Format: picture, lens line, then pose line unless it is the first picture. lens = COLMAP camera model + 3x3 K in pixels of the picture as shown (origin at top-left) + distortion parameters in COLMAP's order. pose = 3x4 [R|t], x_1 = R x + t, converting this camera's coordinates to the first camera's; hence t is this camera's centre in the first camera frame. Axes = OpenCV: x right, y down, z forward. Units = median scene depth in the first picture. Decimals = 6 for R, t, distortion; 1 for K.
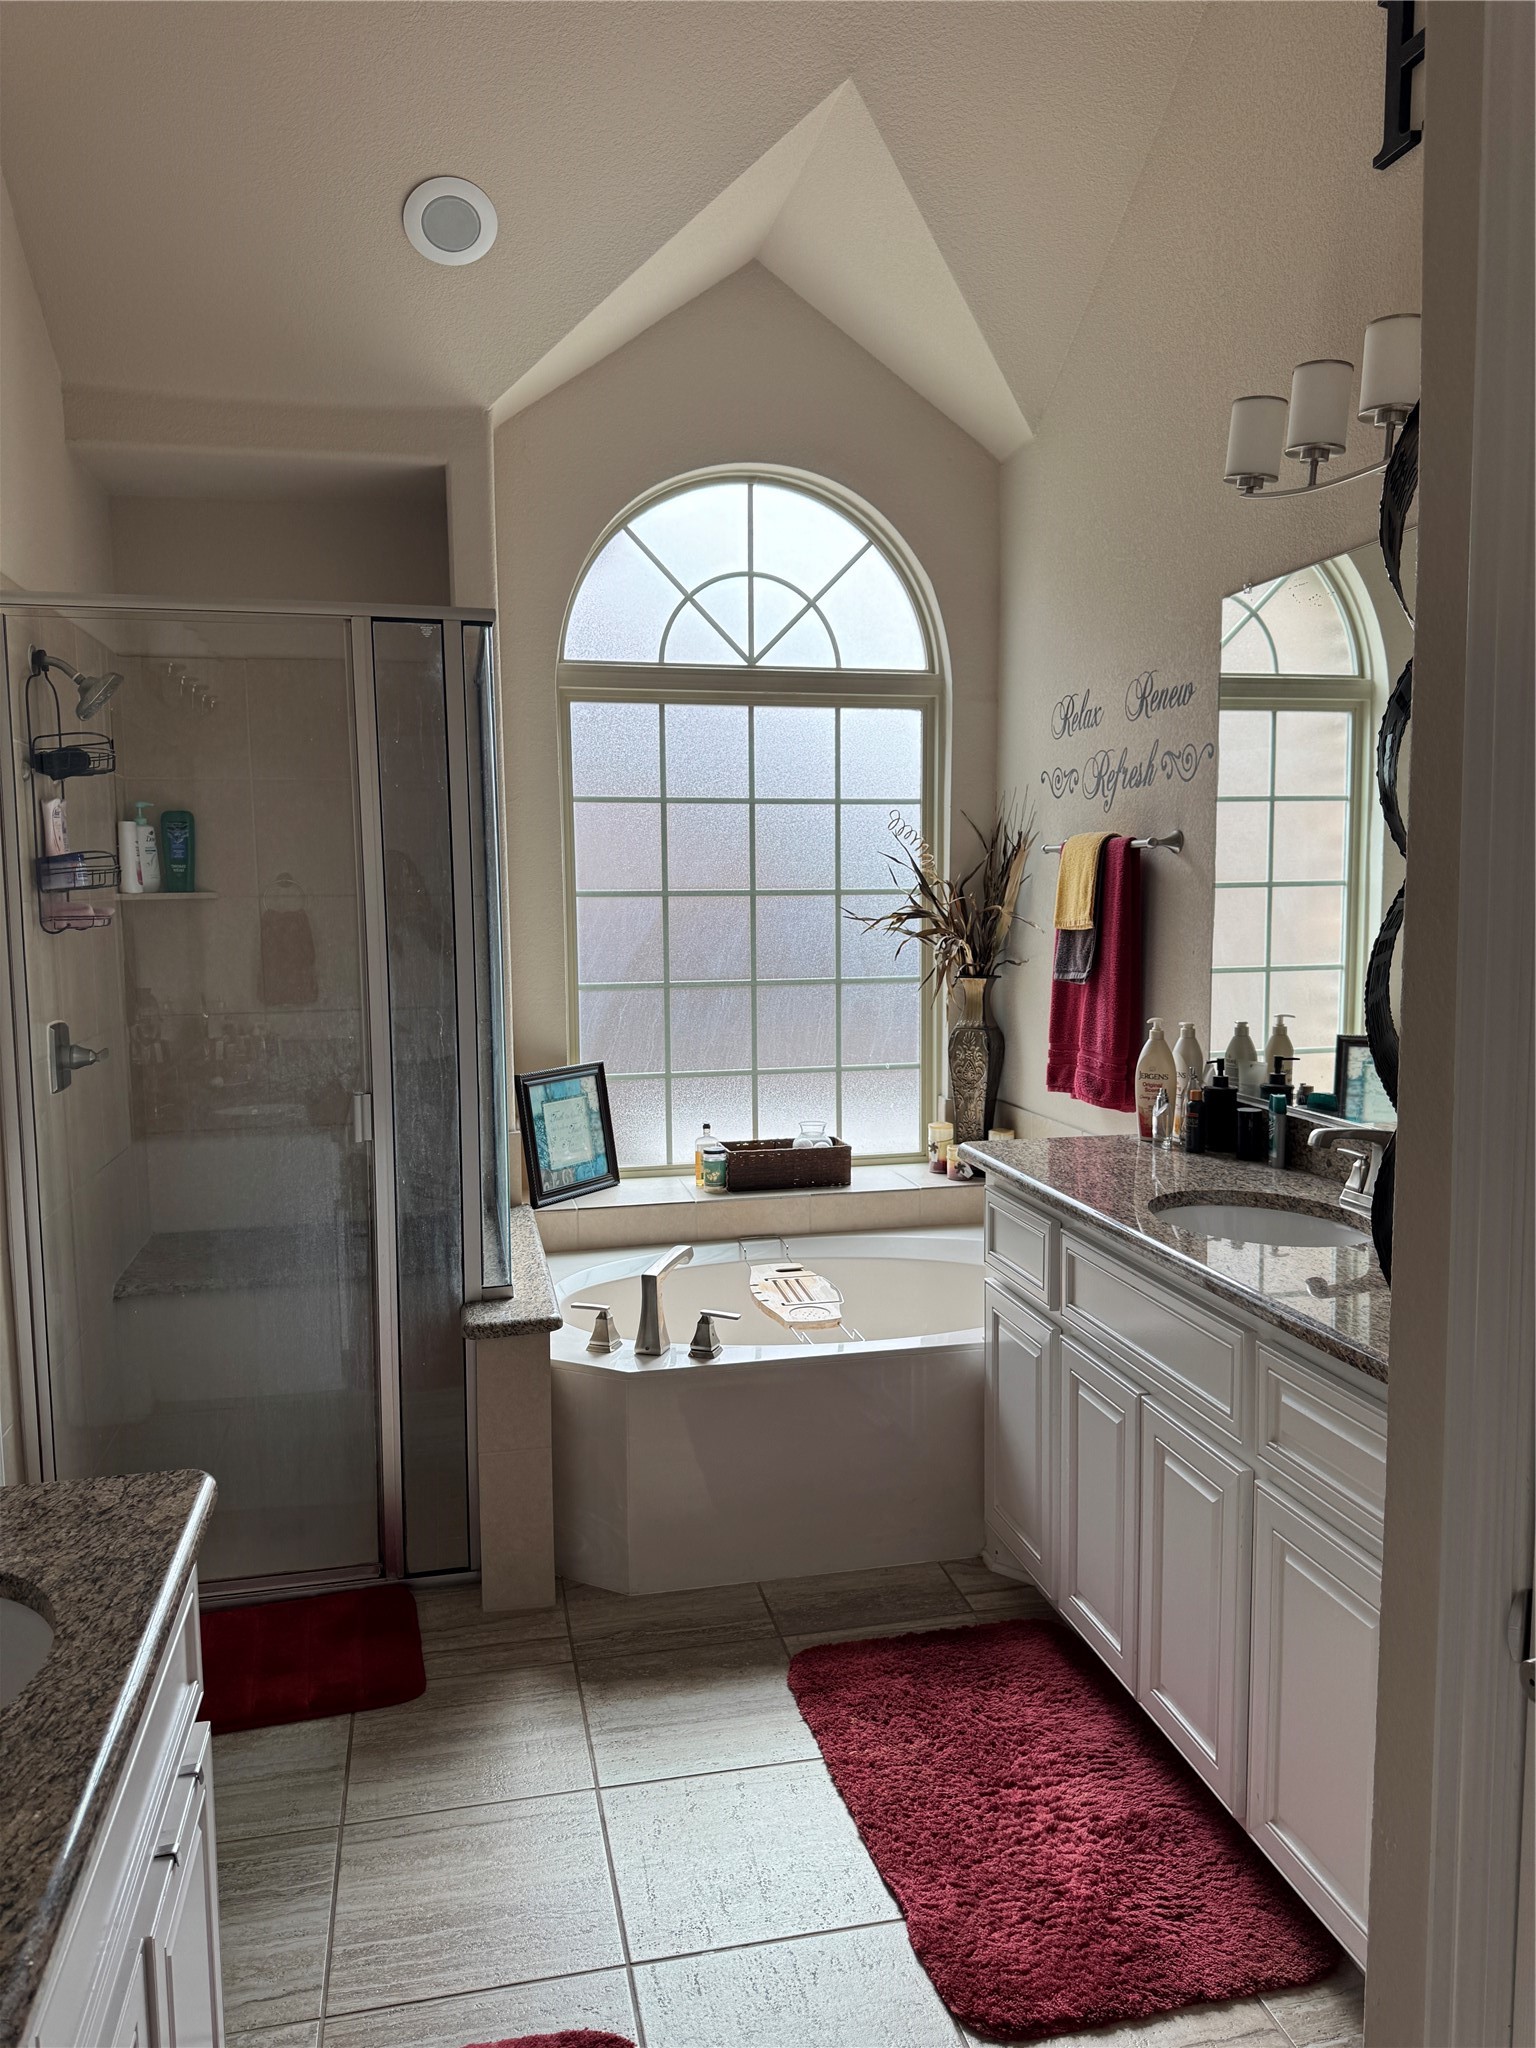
lens RADIAL K [[1449.0, 0, 759.0], [0, 1449.0, 1027.1], [0, 0, 1]] dist [0.105685, -0.134347]
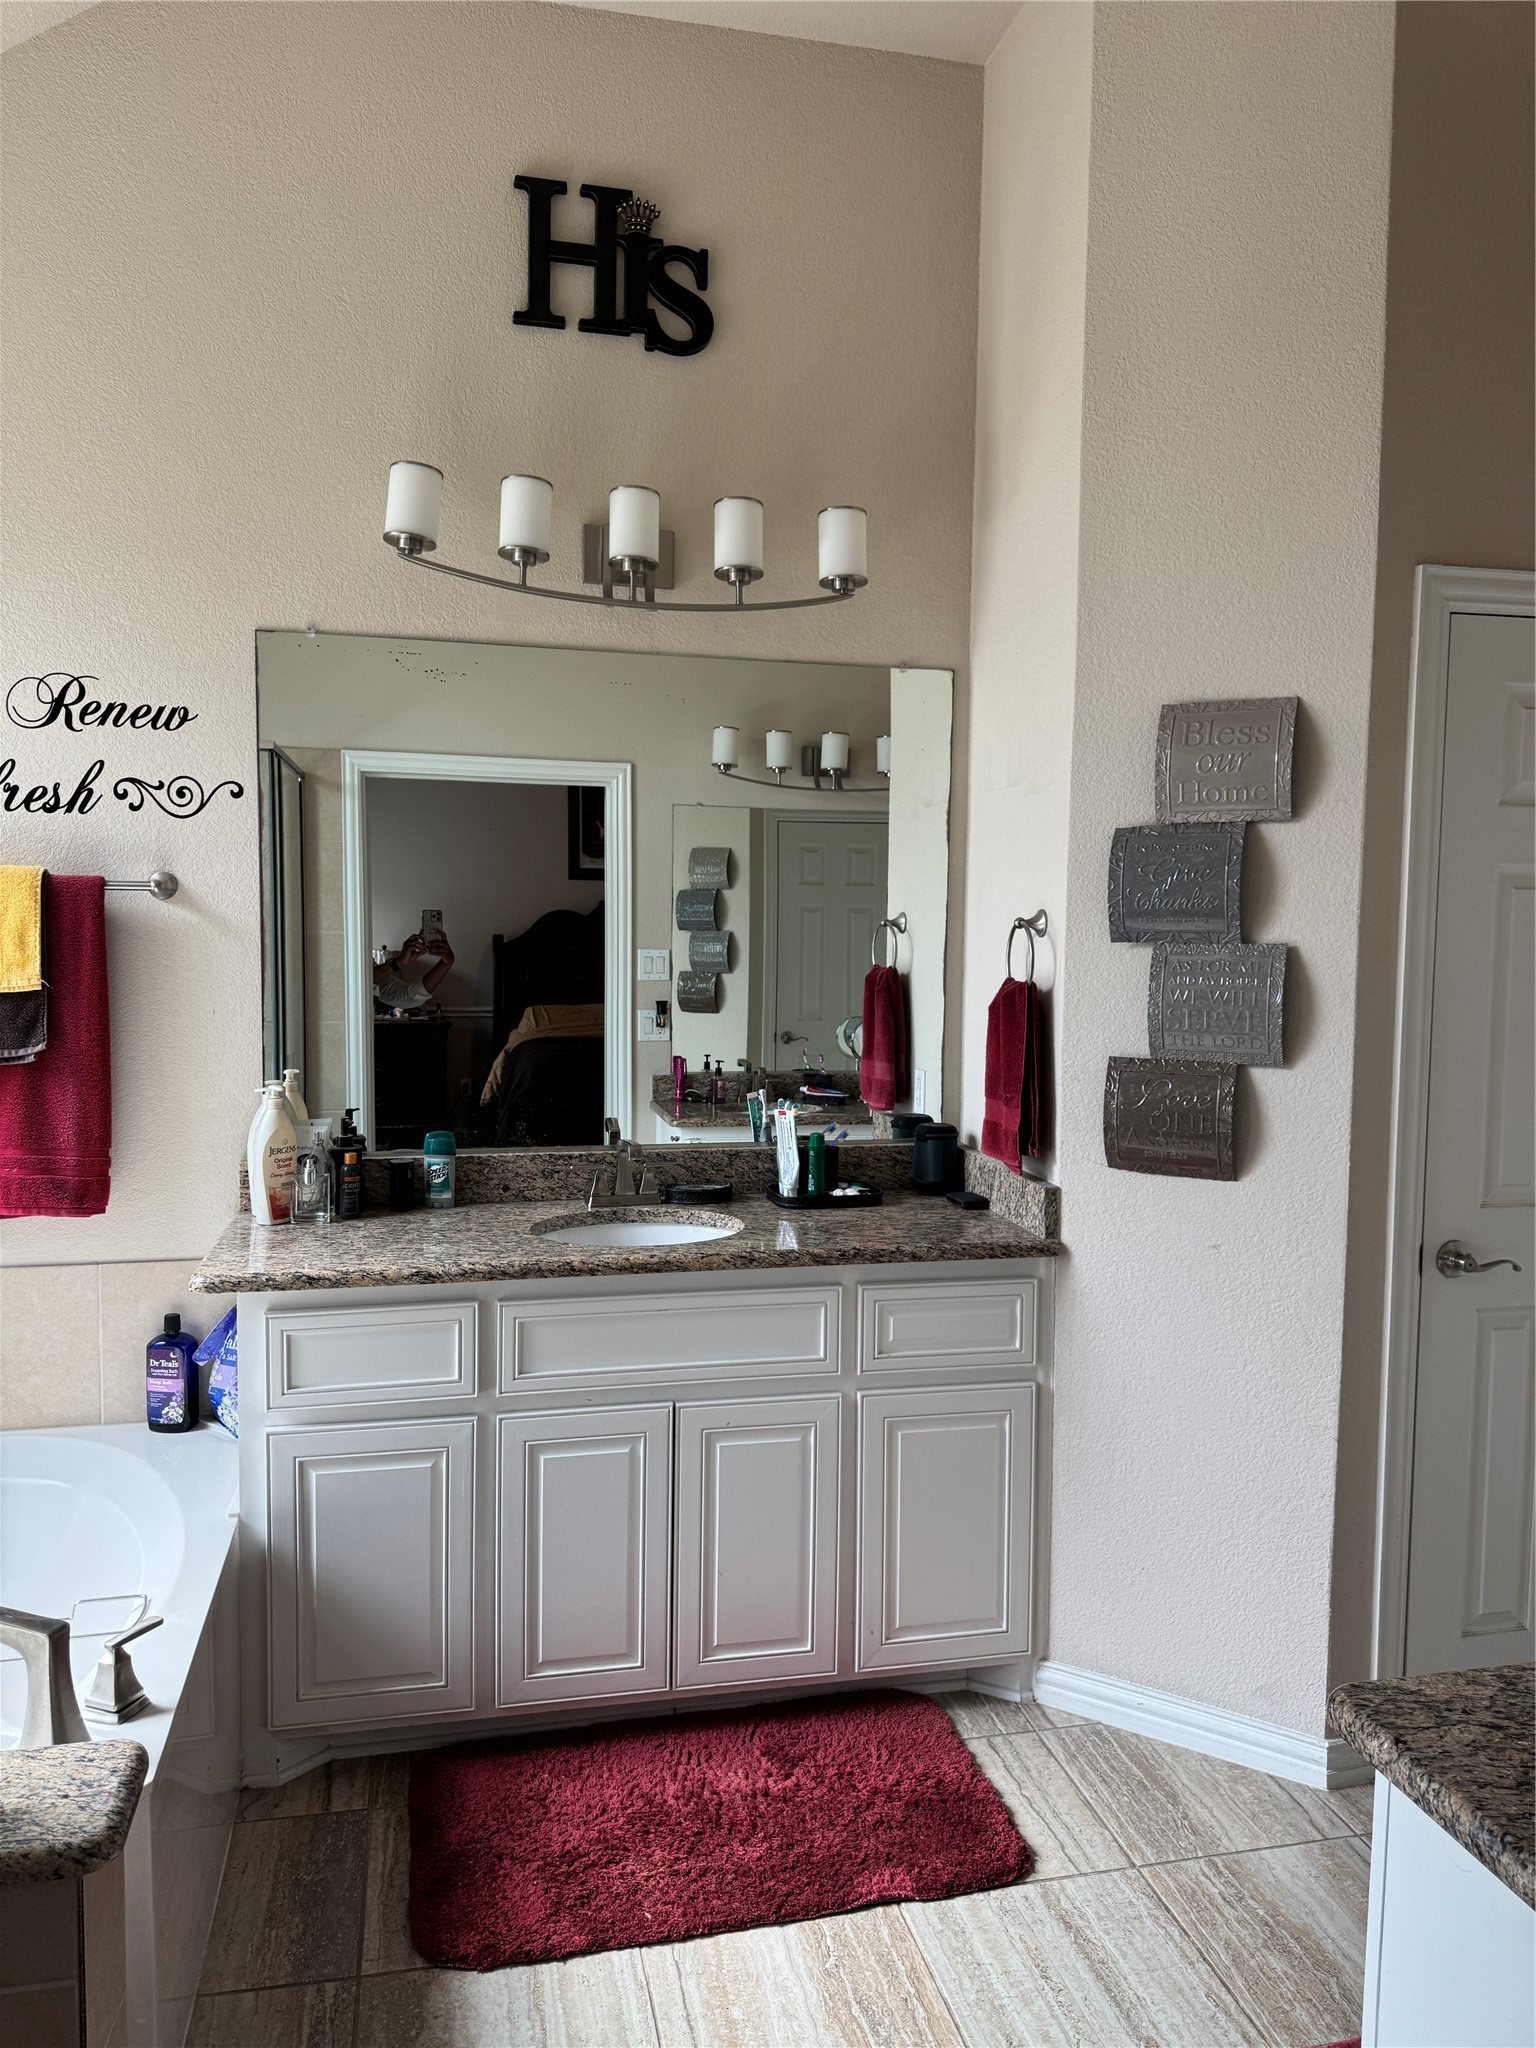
lens RADIAL K [[1449.0, 0, 757.7], [0, 1449.0, 1029.2], [0, 0, 1]] dist [0.105685, -0.134347]
pose [[-0.007474, -0.061321, 0.998090, -0.596956], [0.089687, 0.994054, 0.061745, -0.065530], [-0.995942, 0.089977, -0.001930, 0.669676]]
